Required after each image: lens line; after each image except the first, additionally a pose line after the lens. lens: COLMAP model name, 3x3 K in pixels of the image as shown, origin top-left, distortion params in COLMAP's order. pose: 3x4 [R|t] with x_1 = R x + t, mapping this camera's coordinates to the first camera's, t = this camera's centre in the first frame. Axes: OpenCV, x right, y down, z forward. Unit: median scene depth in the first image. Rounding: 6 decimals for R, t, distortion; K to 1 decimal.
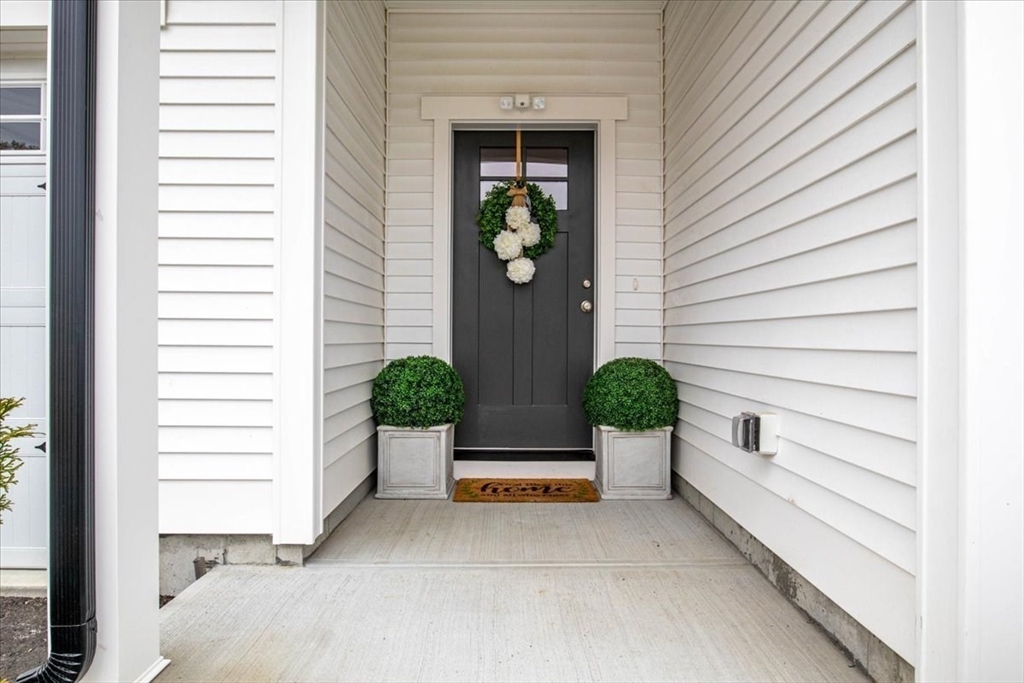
lens RADIAL K [[606.3, 0, 519.9], [0, 606.3, 335.5], [0, 0, 1]] dist [-0.050654, -0.000291]
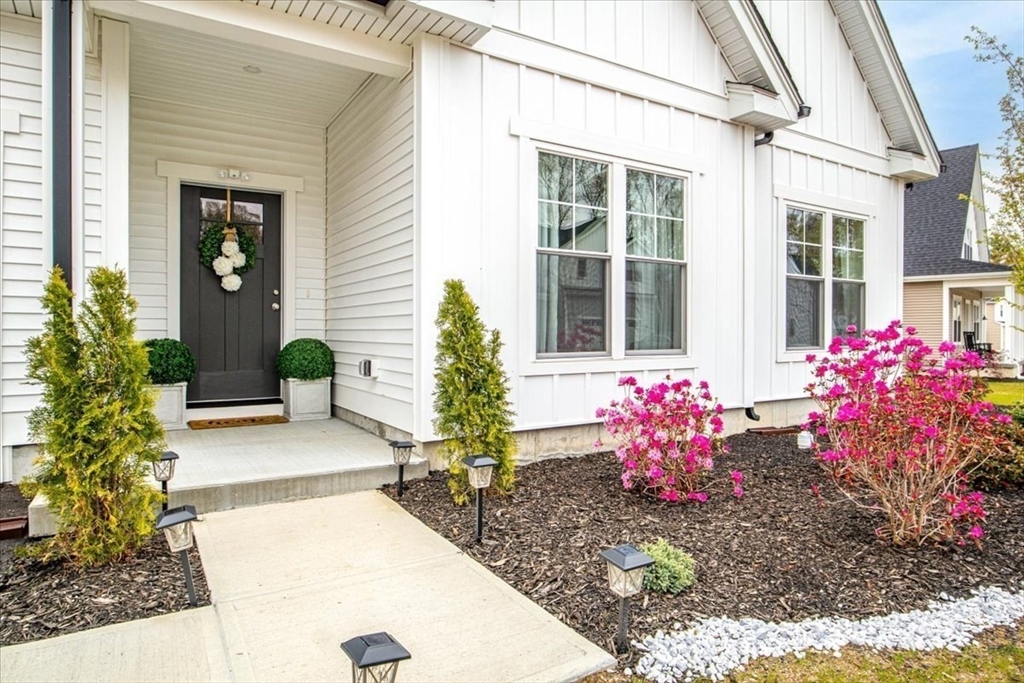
lens RADIAL K [[606.3, 0, 520.6], [0, 606.3, 335.4], [0, 0, 1]] dist [-0.050654, -0.000291]
pose [[0.852591, -0.005855, 0.522546, -0.173164], [0.001187, 0.999956, 0.009268, 0.013176], [-0.522577, -0.007281, 0.852561, -0.698369]]
